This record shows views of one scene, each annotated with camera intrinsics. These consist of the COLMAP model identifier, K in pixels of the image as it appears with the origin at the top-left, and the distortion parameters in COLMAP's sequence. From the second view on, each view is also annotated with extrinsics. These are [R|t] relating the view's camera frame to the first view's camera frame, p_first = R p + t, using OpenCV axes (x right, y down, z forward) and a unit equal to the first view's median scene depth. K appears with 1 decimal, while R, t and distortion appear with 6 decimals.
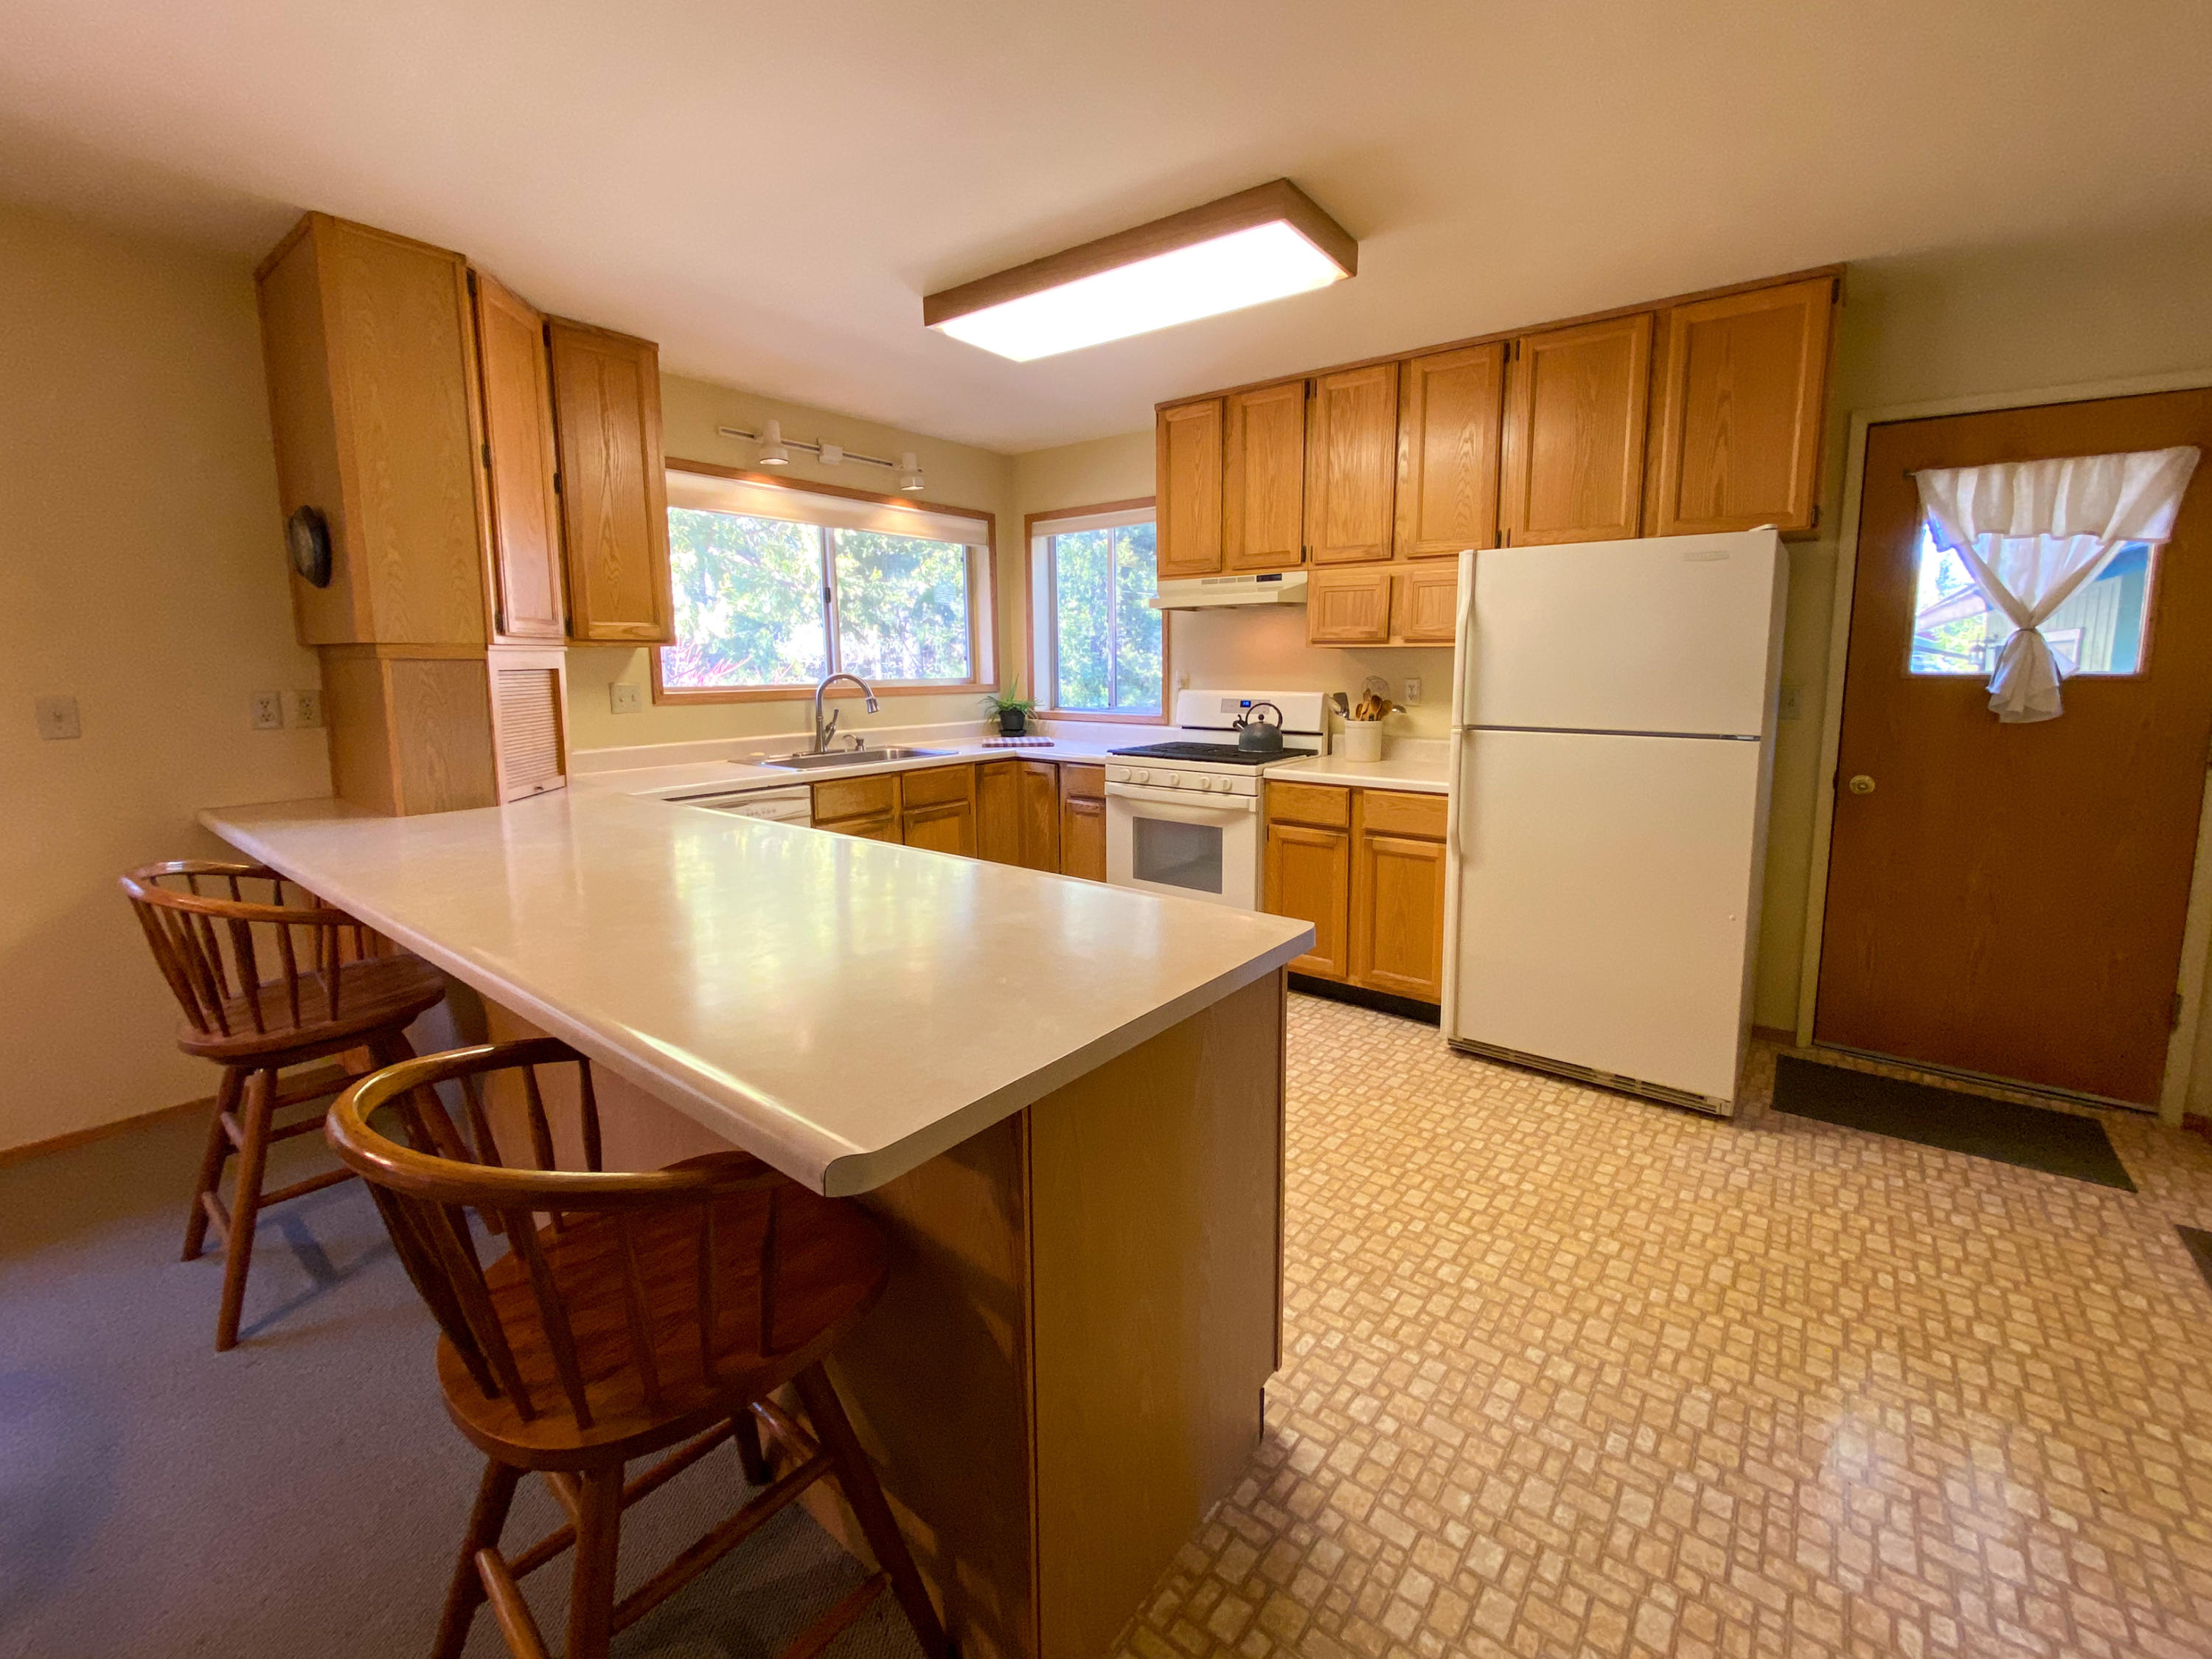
lens RADIAL K [[916.9, 0, 1106.0], [0, 916.9, 829.5], [0, 0, 1]] dist [-0.001908, -0.000162]
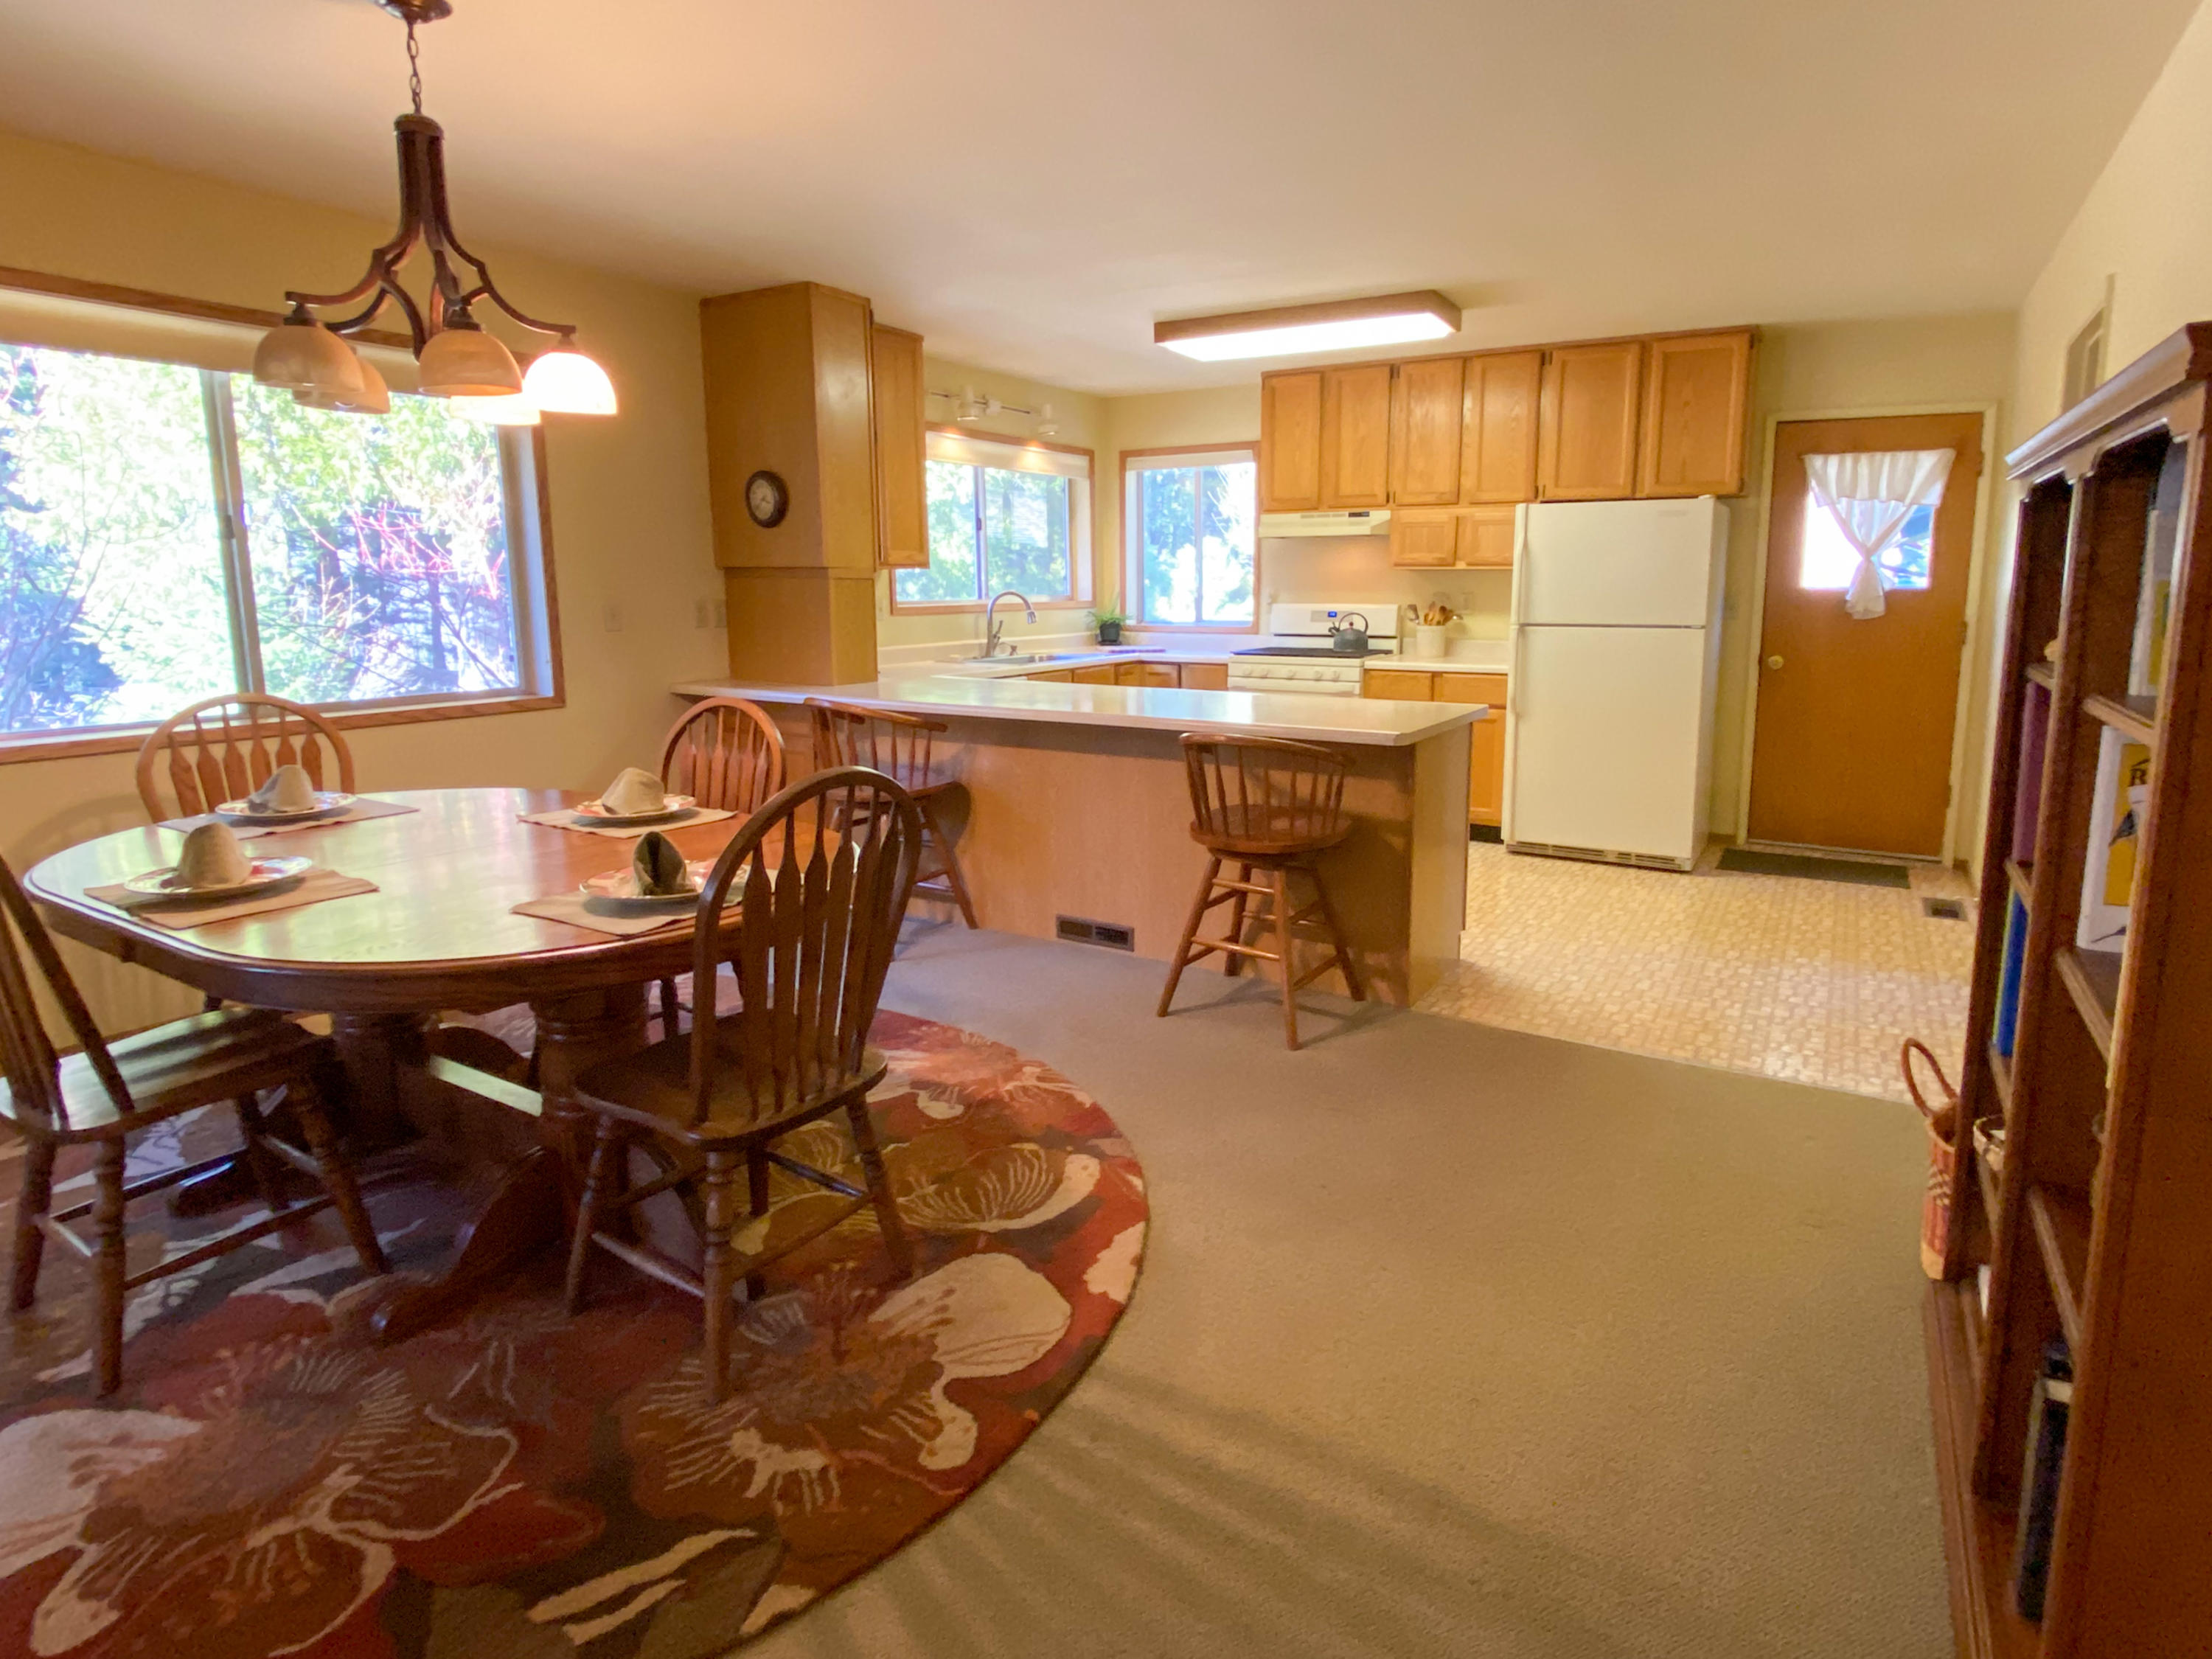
lens RADIAL K [[1149.3, 0, 1106.0], [0, 1149.3, 829.5], [0, 0, 1]] dist [-0.002516, 0.000540]
pose [[0.995176, -0.021632, 0.095686, -0.368504], [0.018670, 0.999321, 0.031751, 0.118431], [-0.096308, -0.029811, 0.994905, -0.632420]]
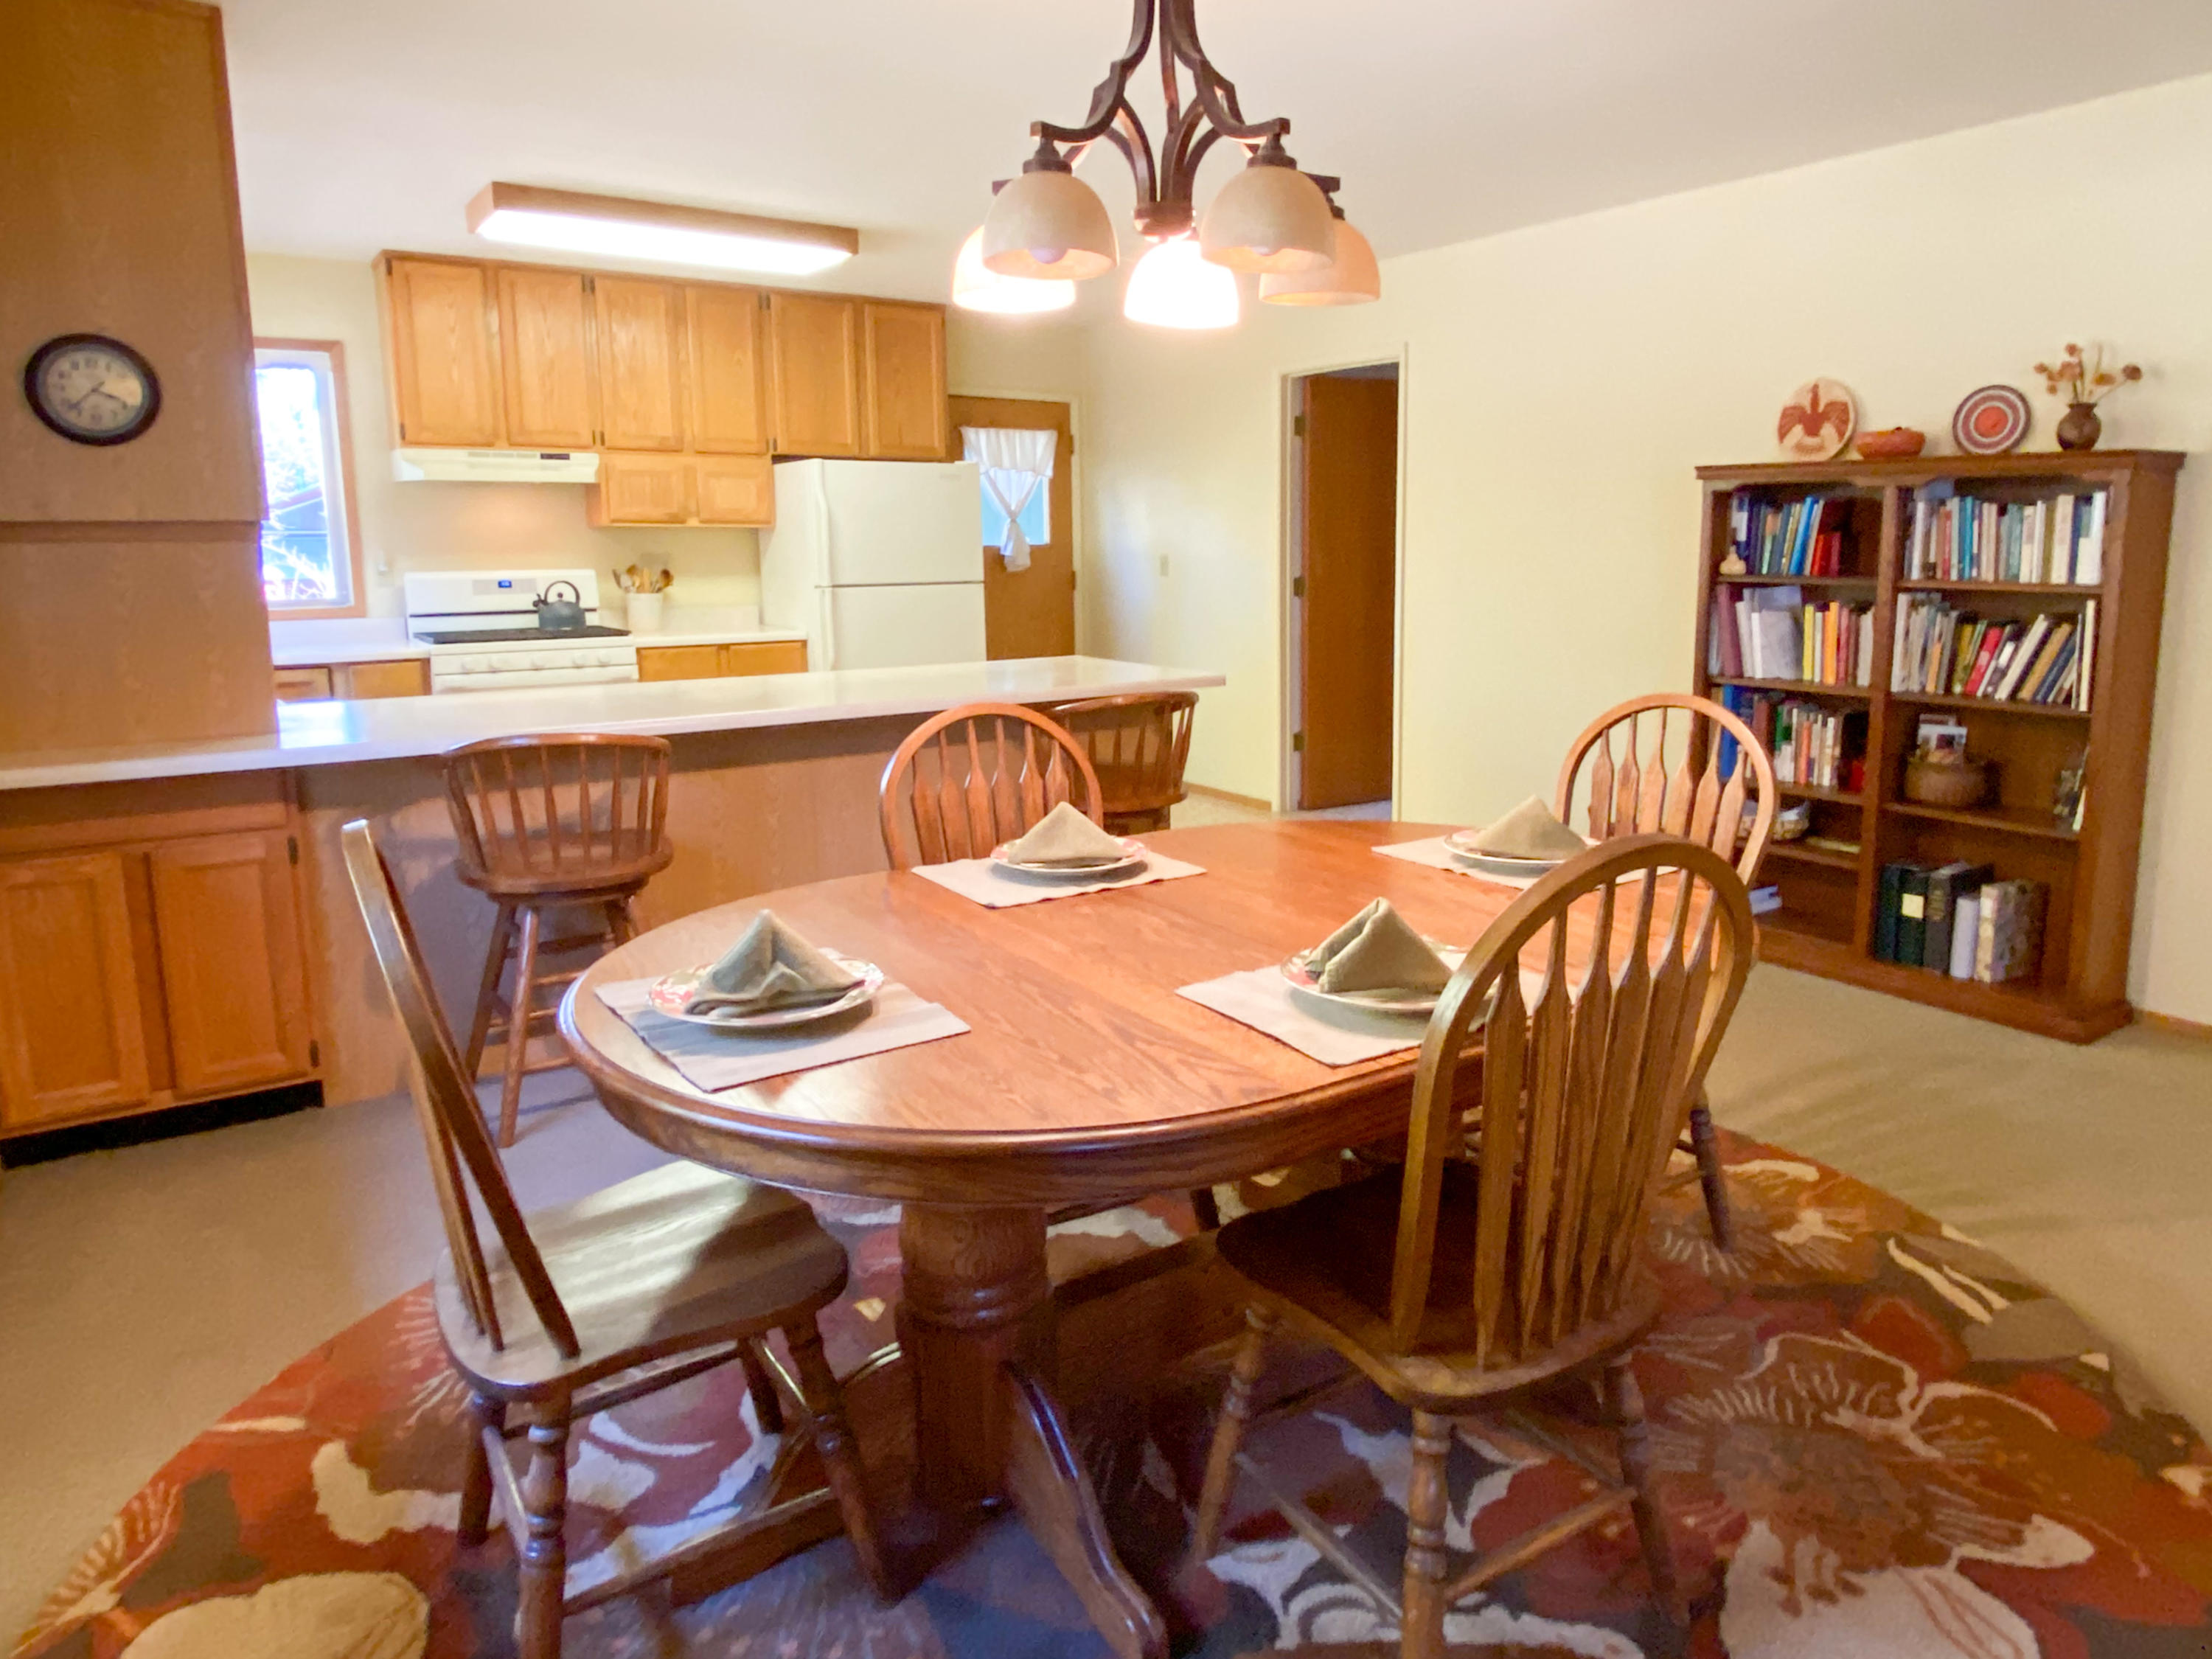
lens RADIAL K [[1427.0, 0, 1106.0], [0, 1427.0, 829.5], [0, 0, 1]] dist [0.007162, 0.000329]
pose [[0.324376, -0.191688, 0.926302, -1.271850], [0.173973, 0.974637, 0.140767, 0.012520], [-0.929792, 0.115490, 0.349497, -0.079980]]
